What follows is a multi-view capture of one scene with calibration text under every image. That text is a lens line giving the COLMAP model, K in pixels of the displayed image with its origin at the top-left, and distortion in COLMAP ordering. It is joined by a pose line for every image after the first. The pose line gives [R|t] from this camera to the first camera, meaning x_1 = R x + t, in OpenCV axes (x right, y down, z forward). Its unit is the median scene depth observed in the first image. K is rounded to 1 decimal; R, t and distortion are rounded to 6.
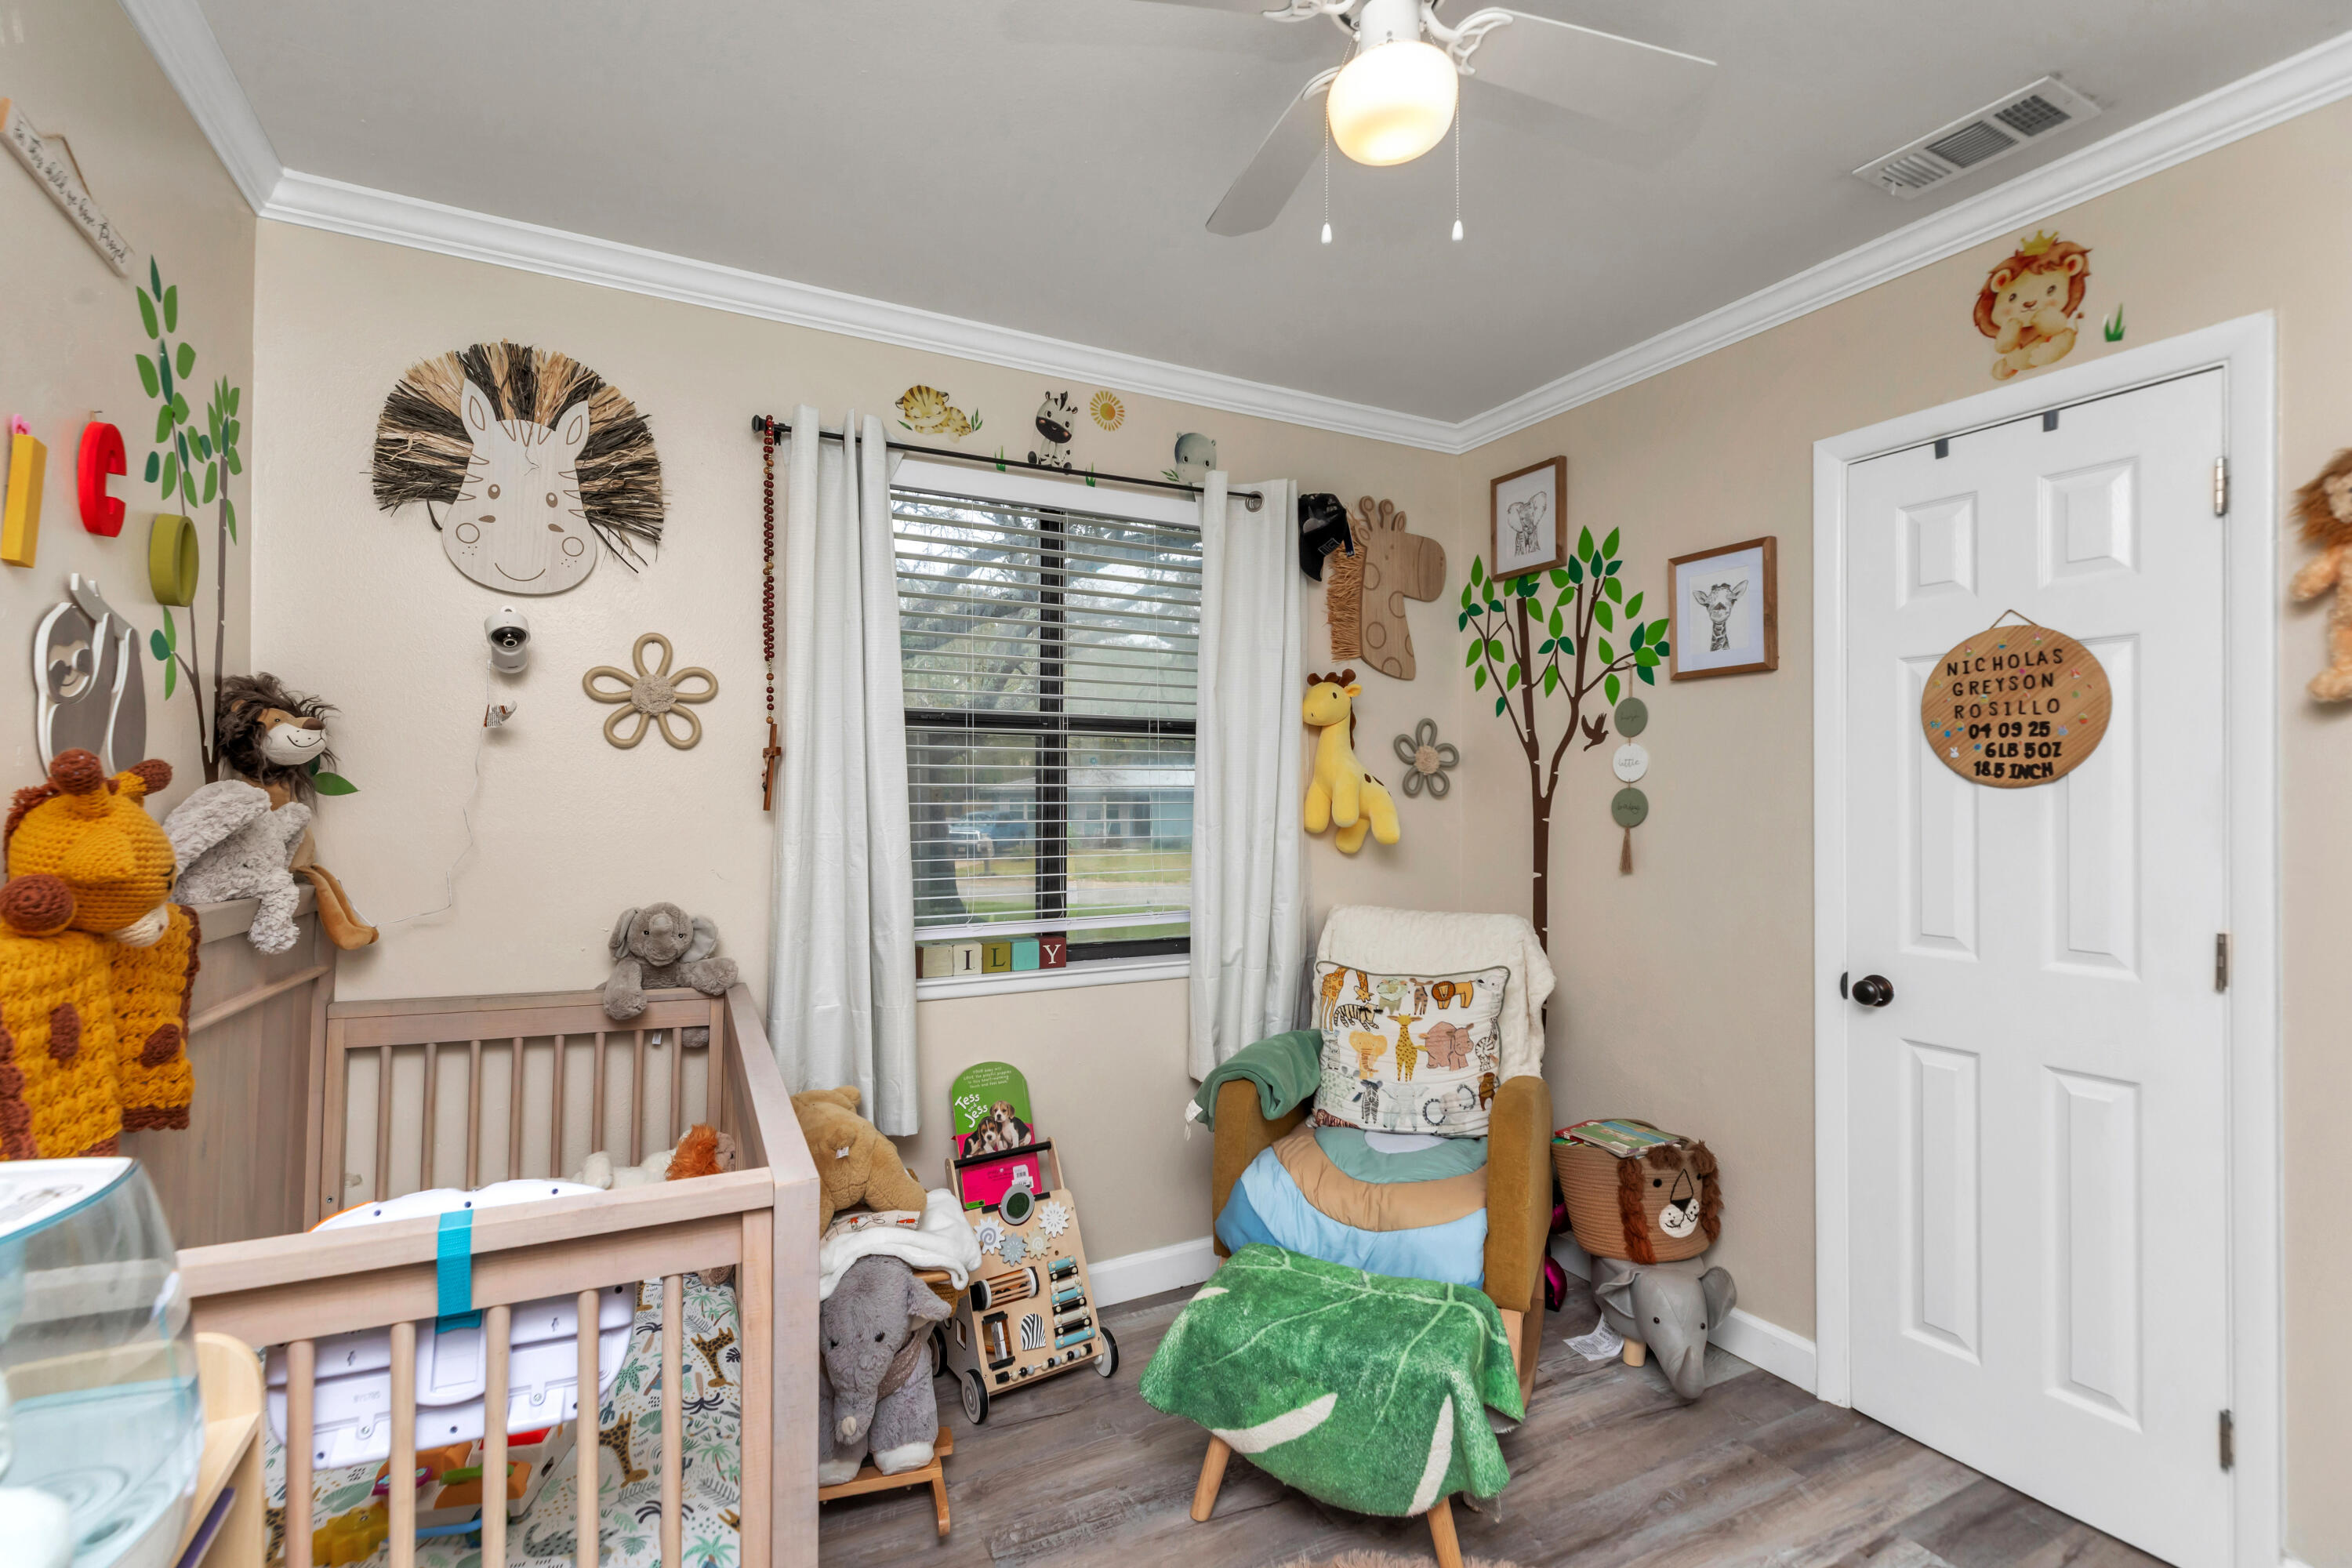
lens RADIAL K [[1129.4, 0, 1199.3], [0, 1129.4, 808.3], [0, 0, 1]] dist [0.003190, 0.000013]
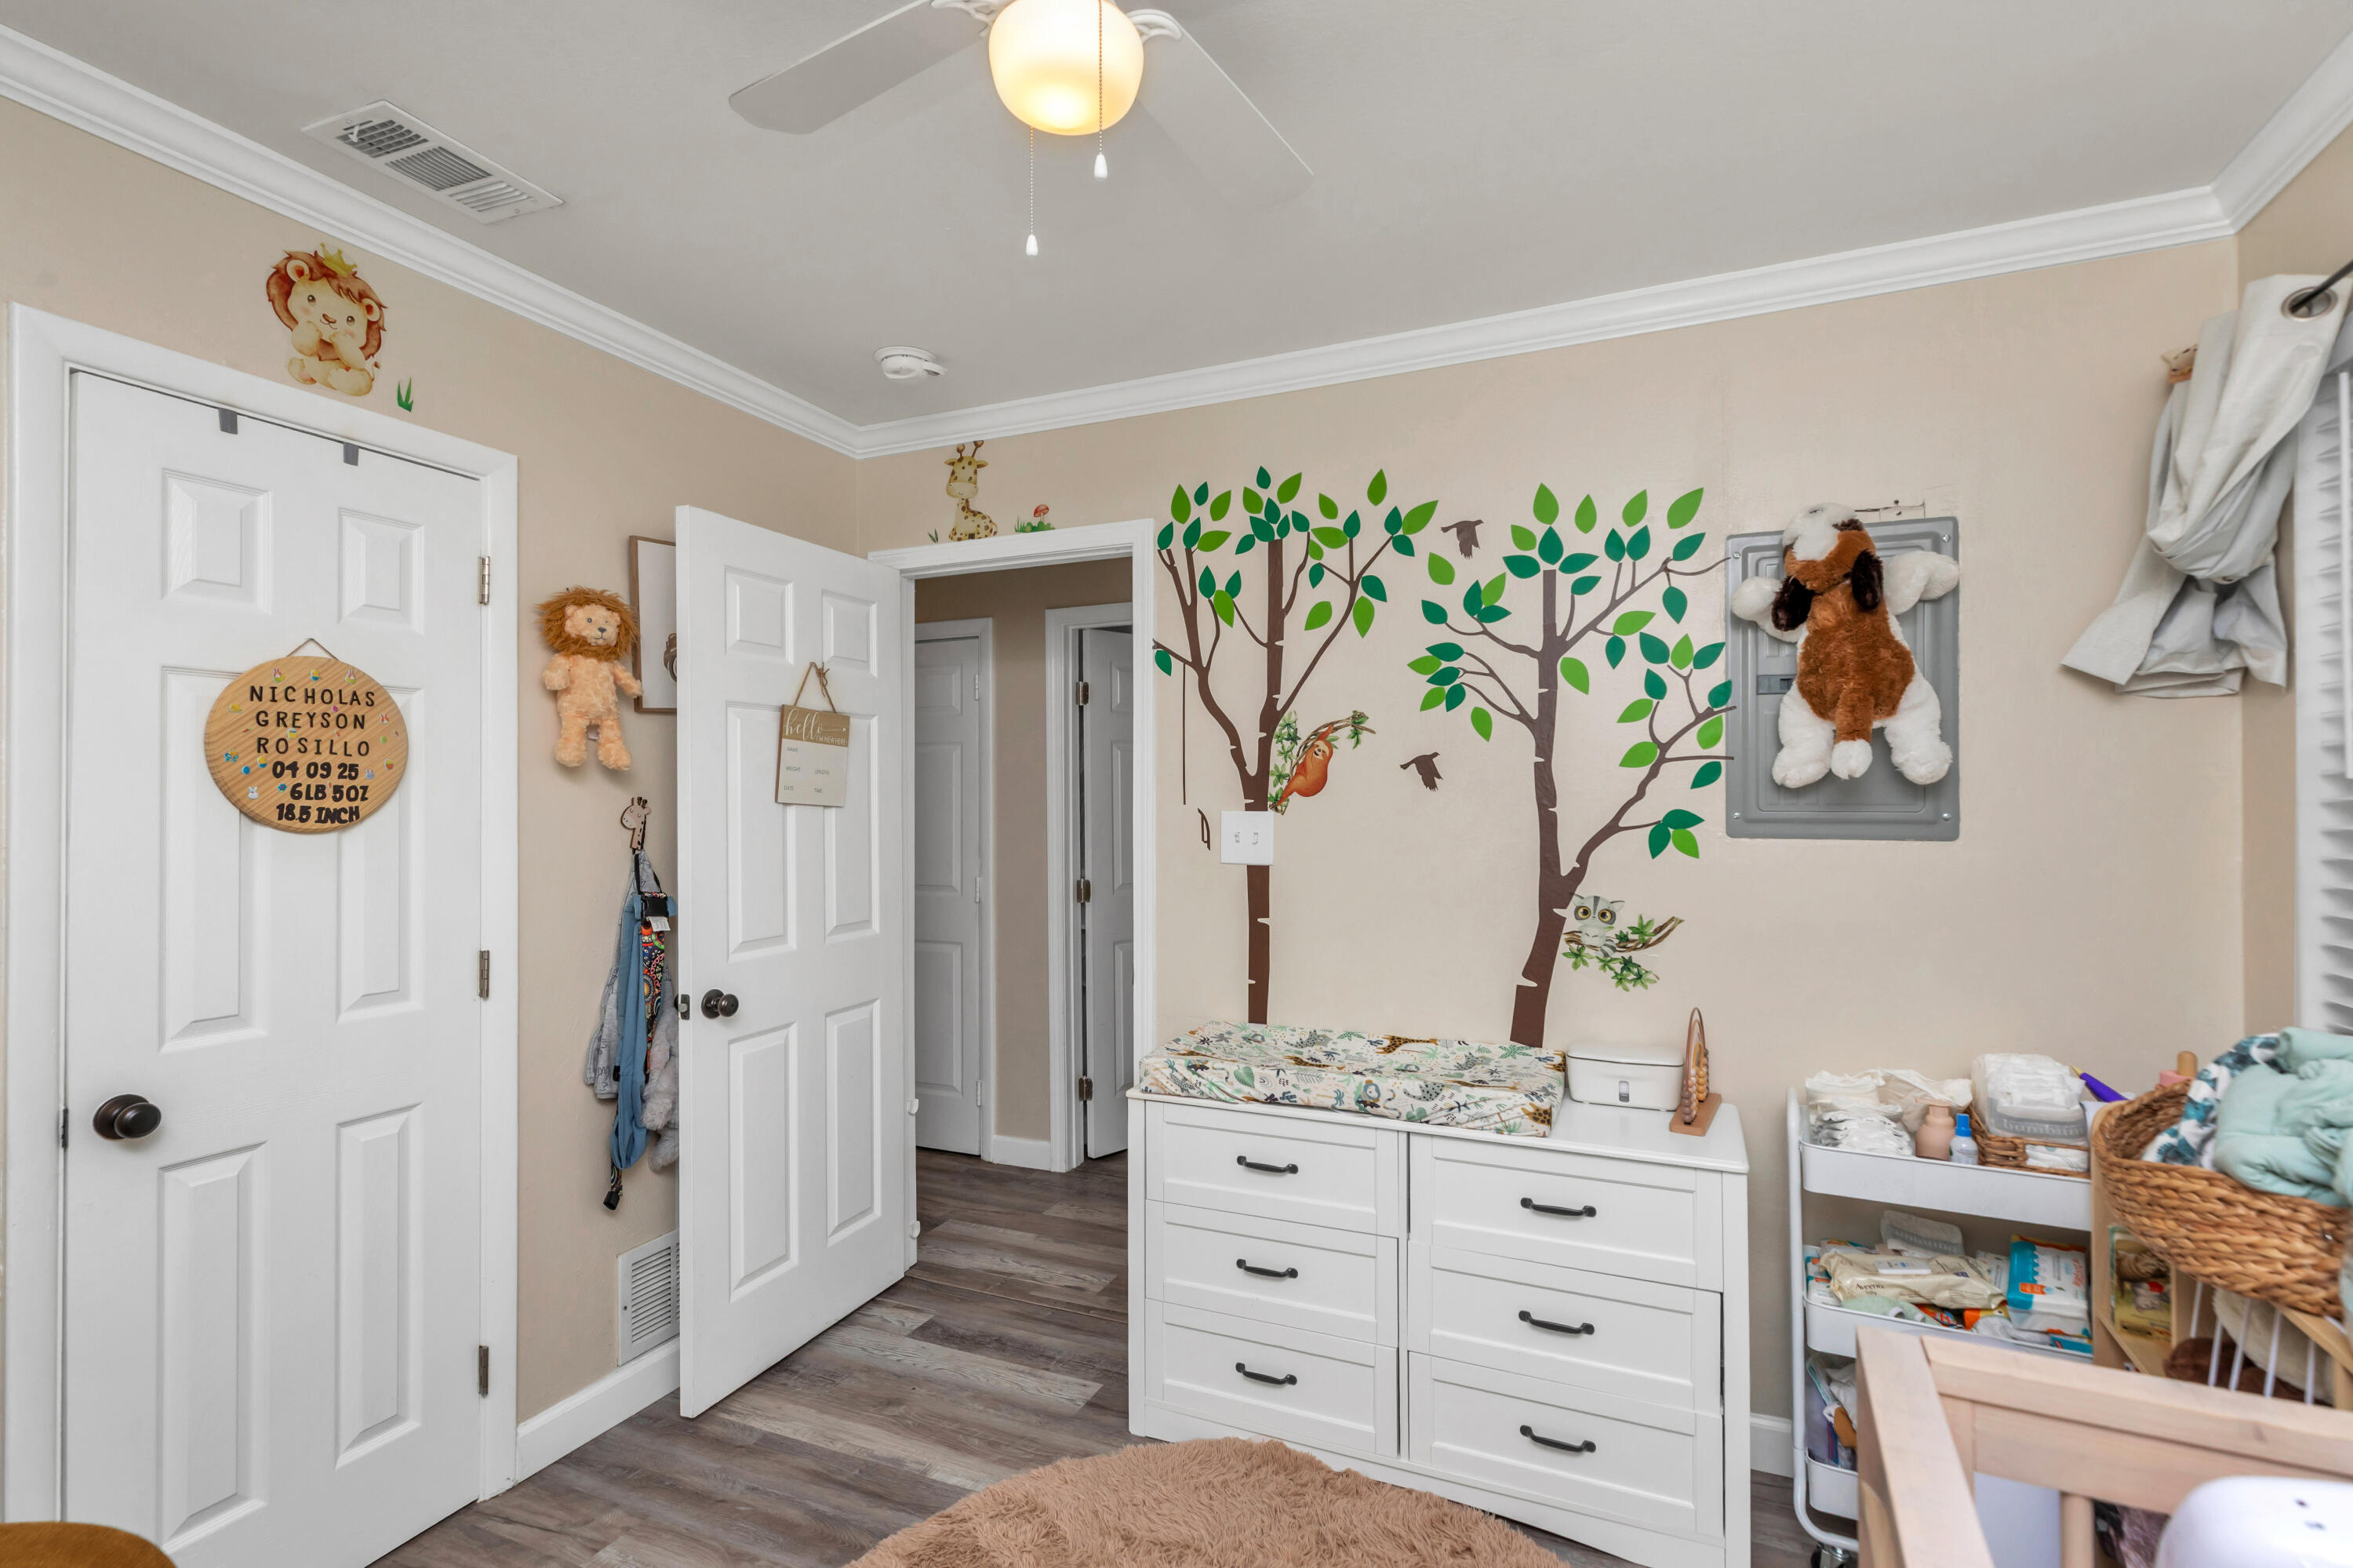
lens RADIAL K [[1079.8, 0, 1168.7], [0, 1079.8, 788.6], [0, 0, 1]] dist [0.002078, -0.000235]
pose [[-0.601898, 0.006026, 0.798550, -0.400588], [0.007077, 0.999973, -0.002212, -0.047816], [-0.798542, 0.004320, -0.601924, 0.981038]]
